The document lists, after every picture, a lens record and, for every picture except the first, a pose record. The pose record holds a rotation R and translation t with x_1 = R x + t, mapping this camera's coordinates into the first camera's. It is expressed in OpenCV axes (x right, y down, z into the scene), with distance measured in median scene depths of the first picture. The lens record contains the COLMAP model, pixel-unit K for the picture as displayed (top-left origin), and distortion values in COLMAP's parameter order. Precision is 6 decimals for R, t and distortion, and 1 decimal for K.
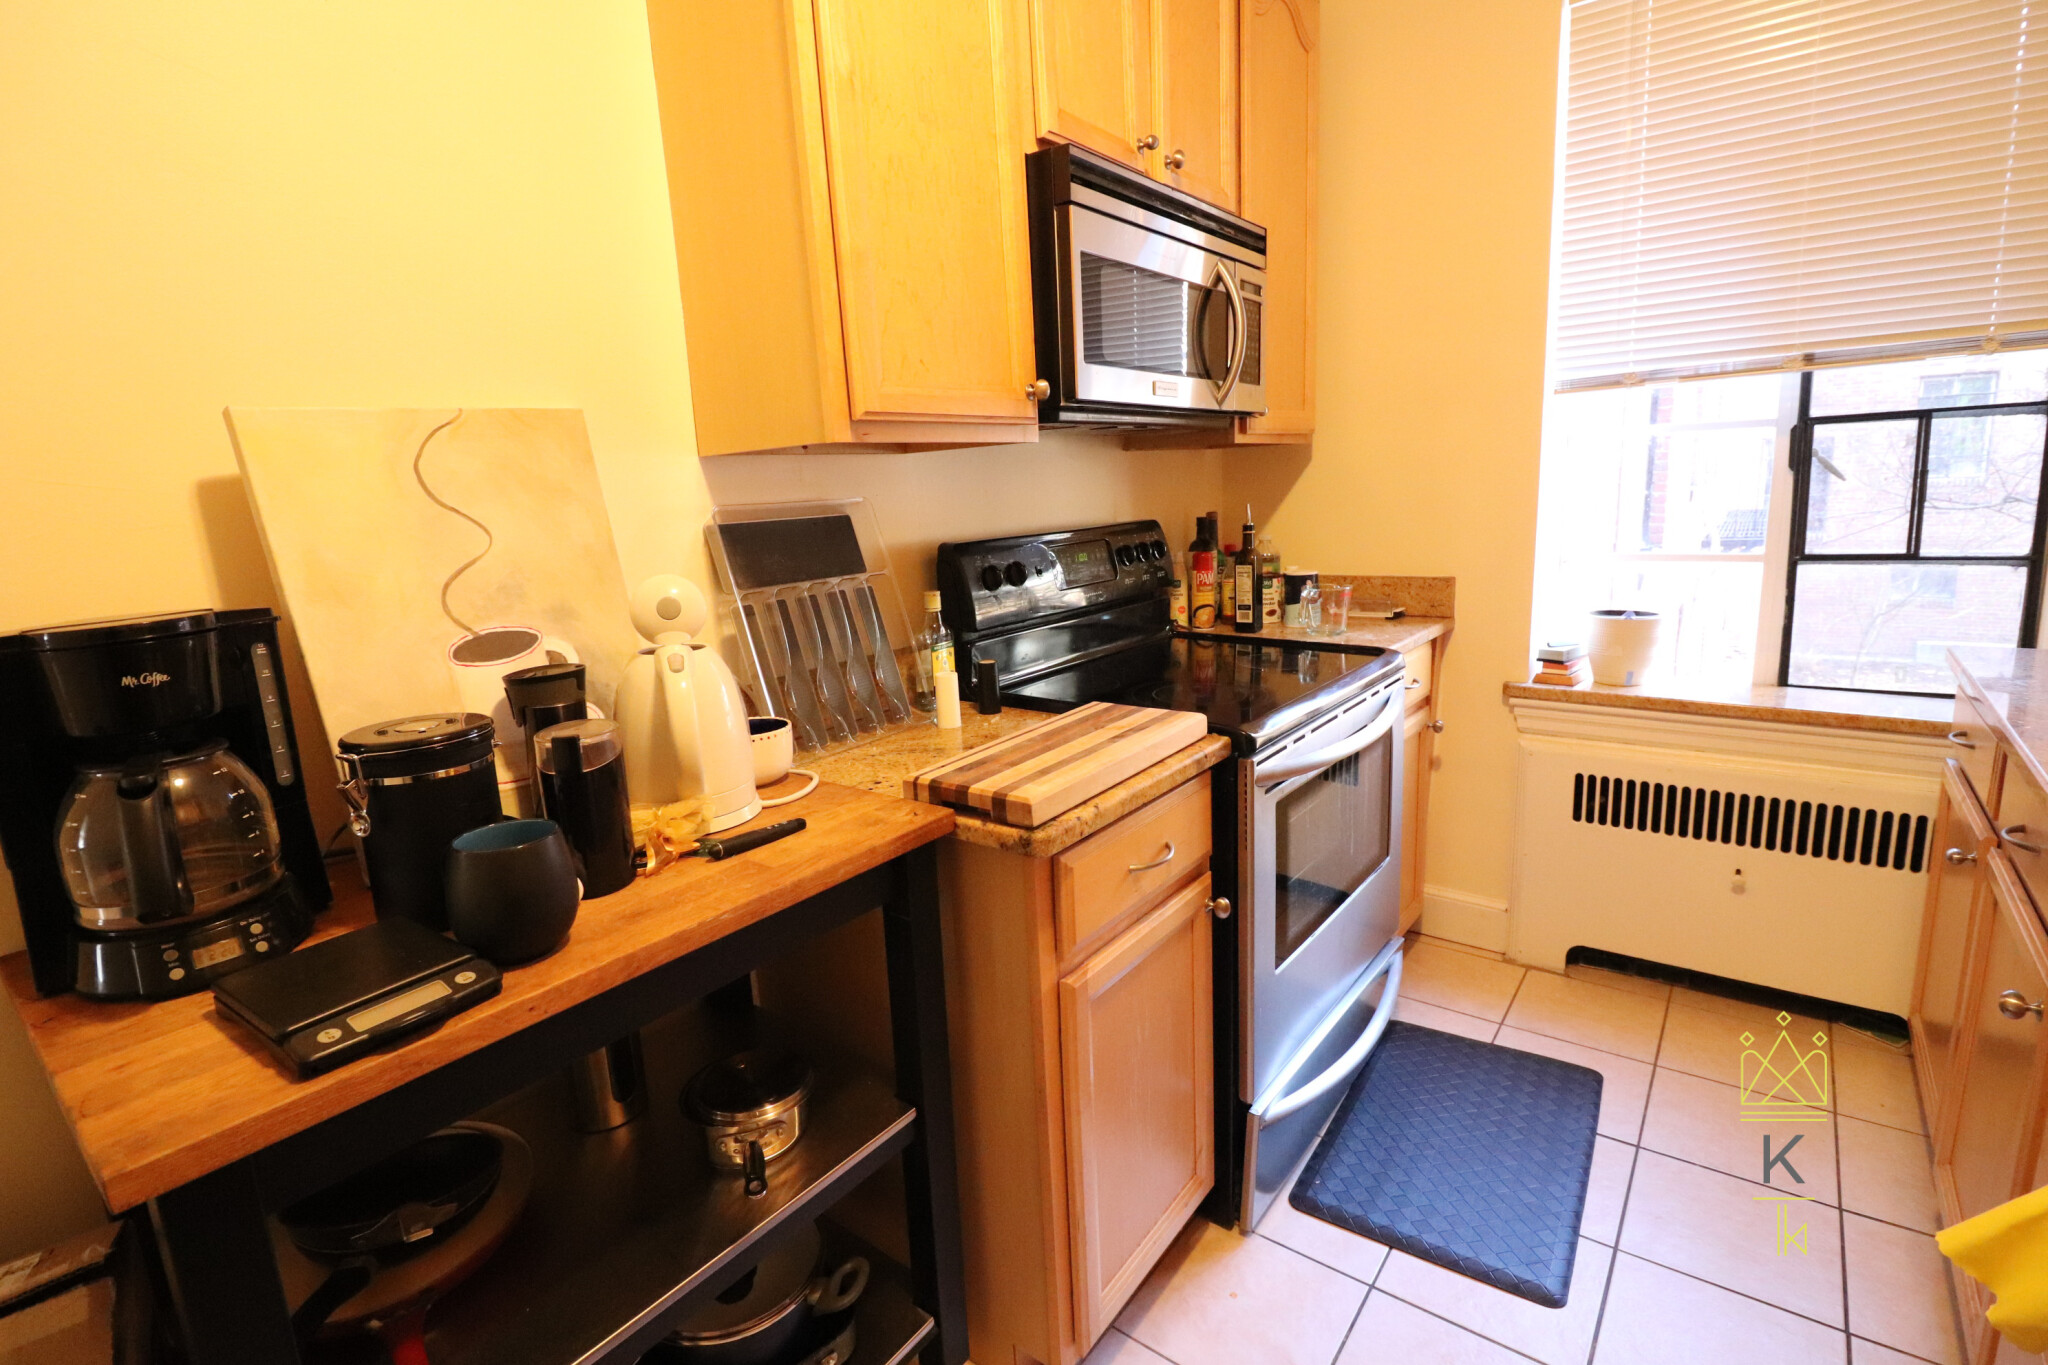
lens RADIAL K [[976.1, 0, 1016.9], [0, 976.1, 676.0], [0, 0, 1]] dist [0.012126, -0.017498]
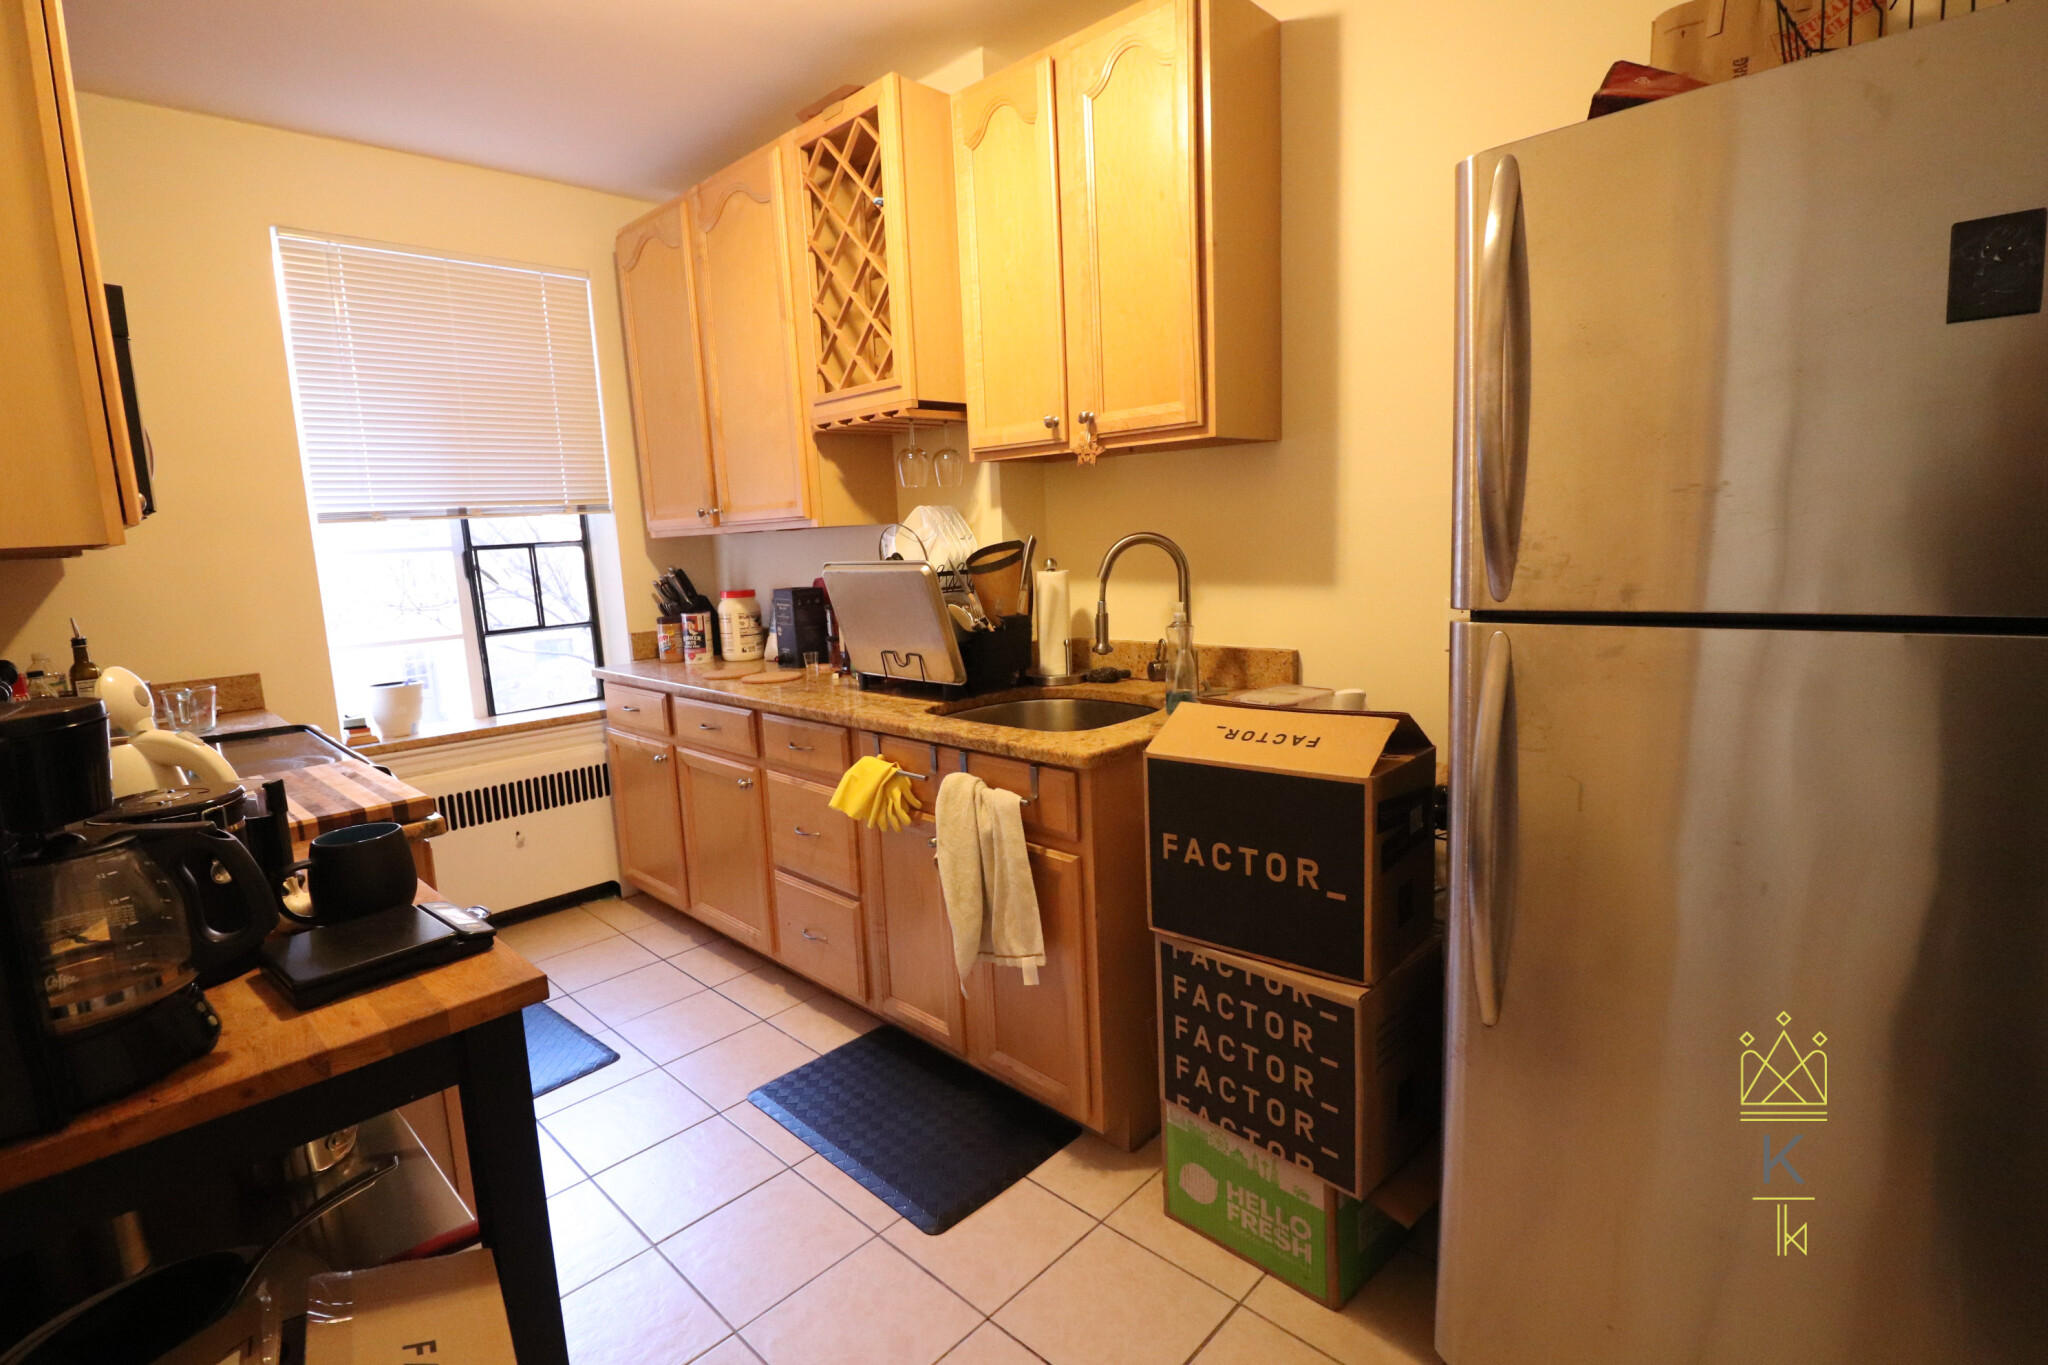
lens RADIAL K [[976.1, 0, 1016.9], [0, 976.1, 676.0], [0, 0, 1]] dist [0.012126, -0.017498]
pose [[0.124035, -0.106106, 0.986588, -0.666615], [0.225128, 0.971348, 0.076164, 0.018525], [-0.966402, 0.212662, 0.144368, -0.039600]]
